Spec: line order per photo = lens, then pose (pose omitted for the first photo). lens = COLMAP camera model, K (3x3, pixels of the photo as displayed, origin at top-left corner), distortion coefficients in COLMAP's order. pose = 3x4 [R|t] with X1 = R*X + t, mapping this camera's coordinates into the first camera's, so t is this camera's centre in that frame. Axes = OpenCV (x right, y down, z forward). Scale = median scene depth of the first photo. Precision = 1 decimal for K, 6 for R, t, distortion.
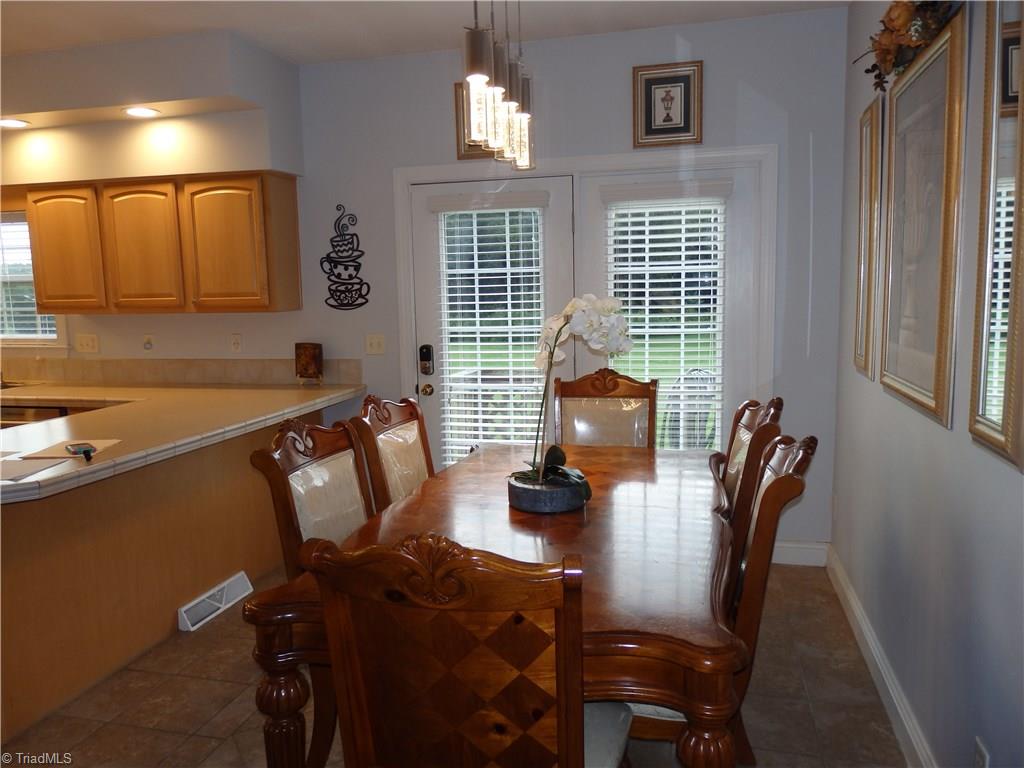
lens RADIAL K [[765.5, 0, 515.3], [0, 765.5, 383.9], [0, 0, 1]] dist [0.001570, 0.005645]
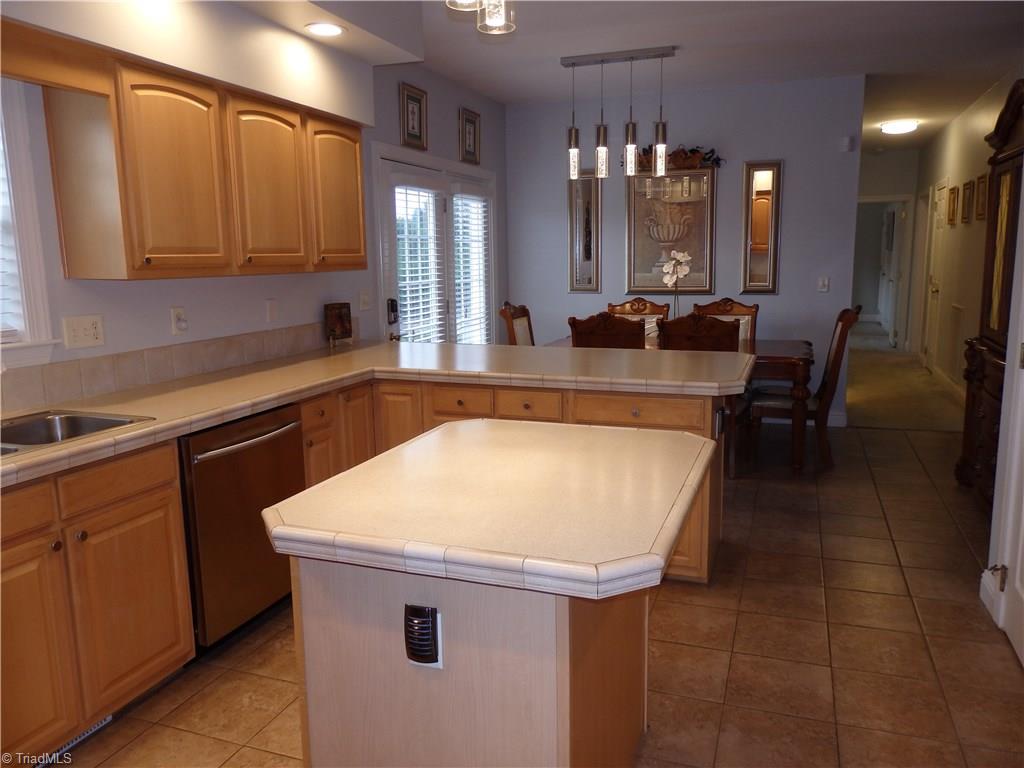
lens RADIAL K [[765.5, 0, 515.3], [0, 765.5, 383.9], [0, 0, 1]] dist [0.001570, 0.005645]
pose [[0.103961, -0.148139, 0.983487, -1.233784], [0.135479, 0.981738, 0.133554, -0.052431], [-0.985311, 0.119358, 0.122132, 0.676050]]
